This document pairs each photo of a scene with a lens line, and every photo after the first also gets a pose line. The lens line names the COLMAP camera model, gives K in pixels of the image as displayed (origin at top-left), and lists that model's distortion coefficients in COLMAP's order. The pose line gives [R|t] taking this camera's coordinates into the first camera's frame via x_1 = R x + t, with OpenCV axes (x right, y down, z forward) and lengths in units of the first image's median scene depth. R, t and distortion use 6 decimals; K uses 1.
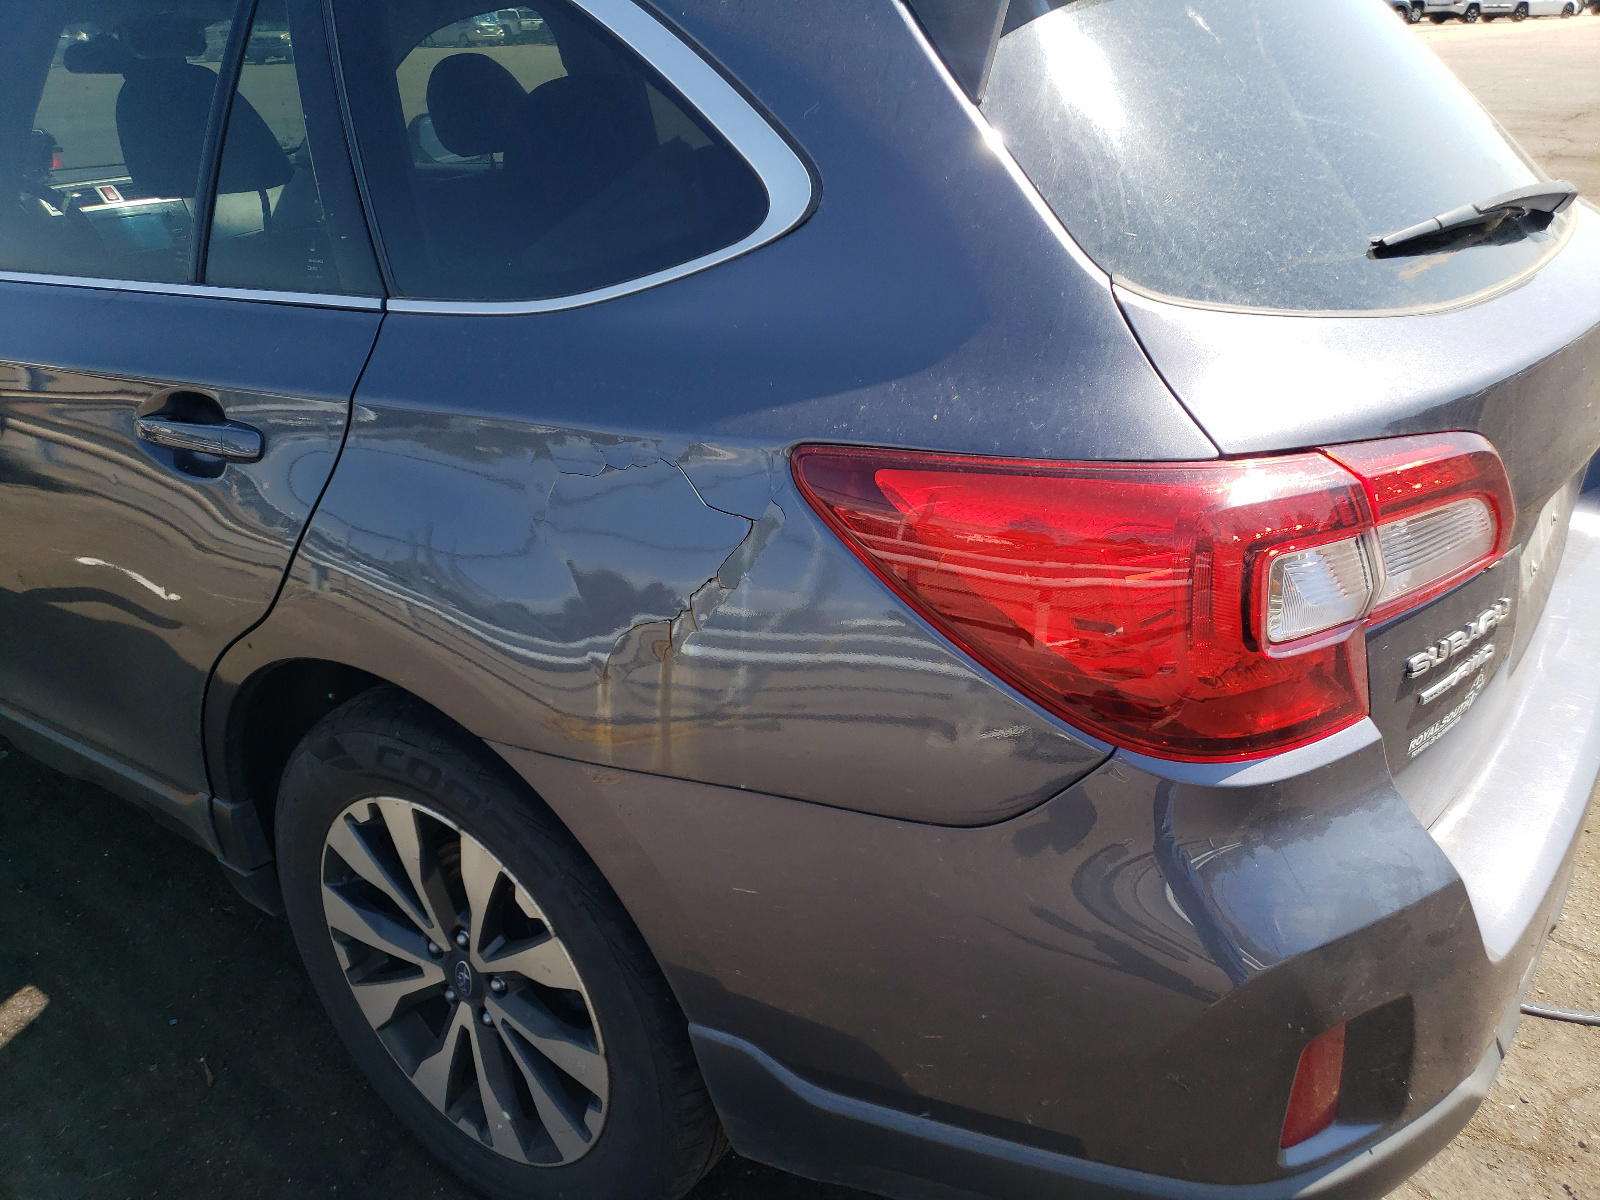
lens RADIAL K [[1352.8, 0, 800.0], [0, 1352.8, 600.0], [0, 0, 1]] dist [-0.131450, 0.169156]
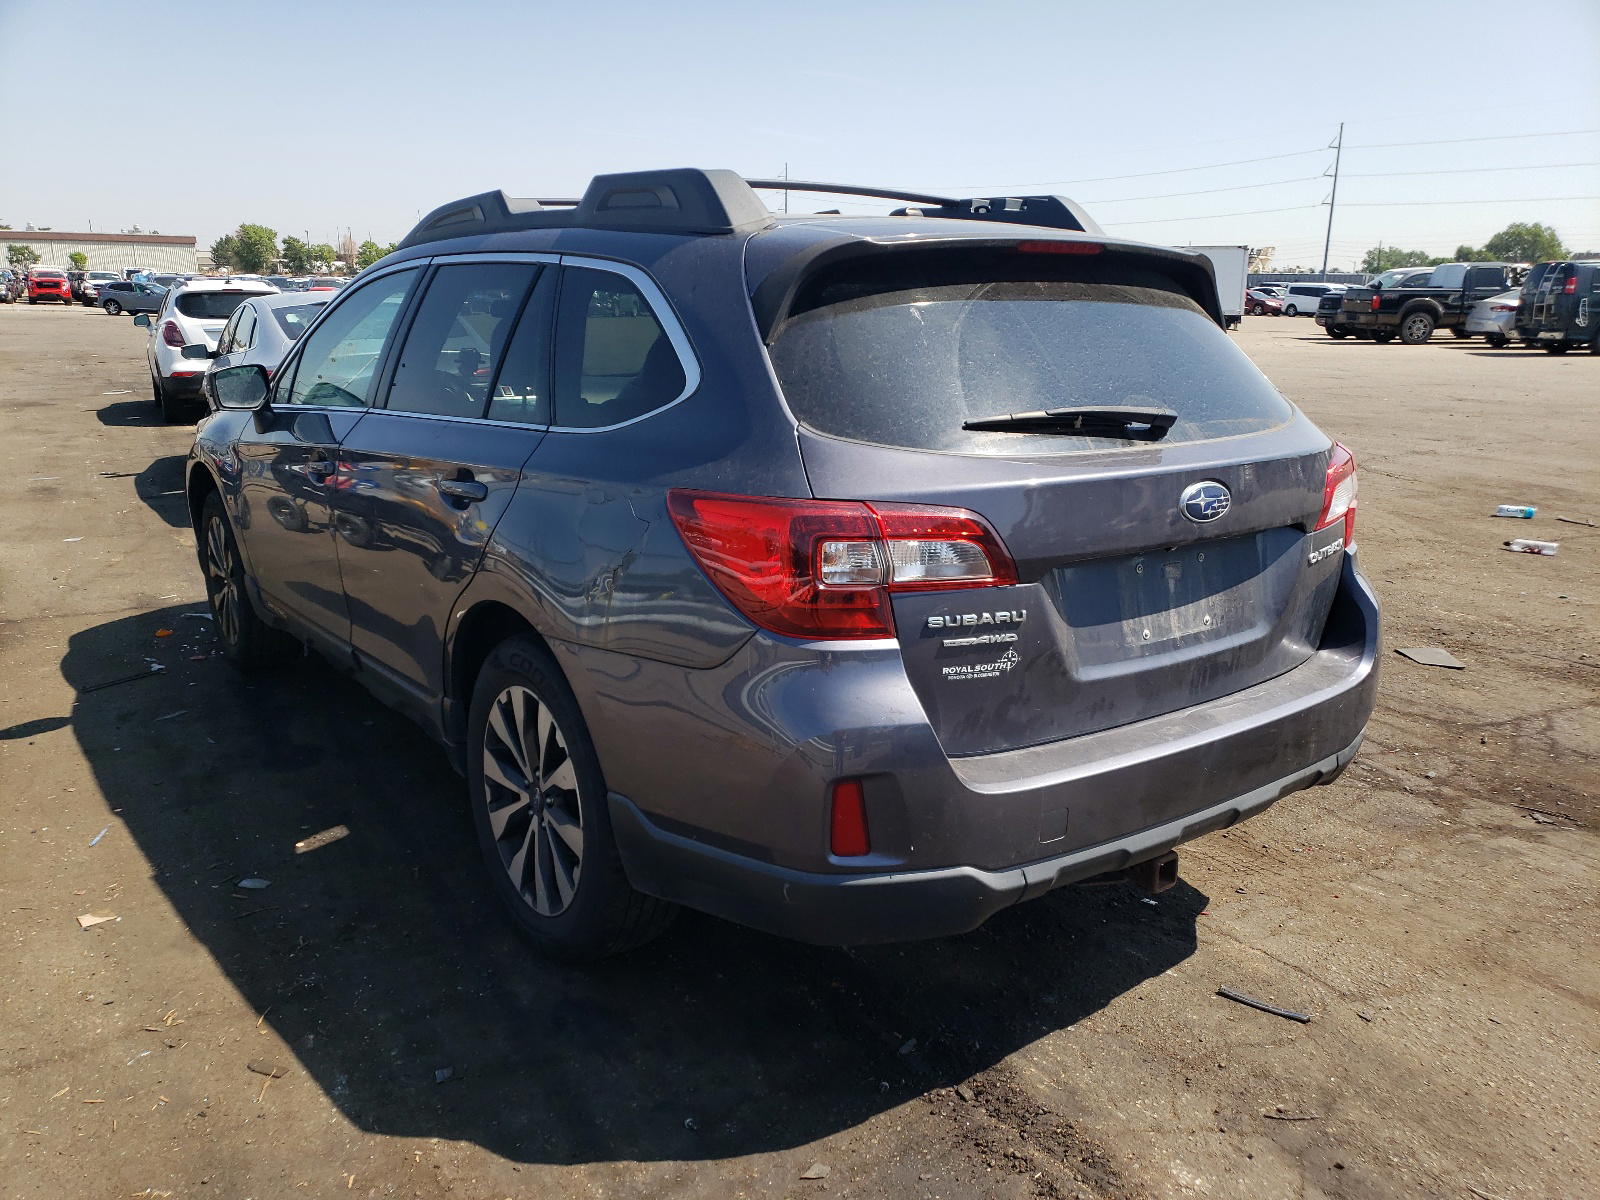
lens RADIAL K [[1352.8, 0, 800.0], [0, 1352.8, 600.0], [0, 0, 1]] dist [-0.131450, 0.169156]
pose [[0.946189, 0.113848, -0.302926, 0.641778], [-0.169286, 0.971912, -0.163494, 0.276834], [0.275804, 0.205977, 0.938885, -0.700859]]
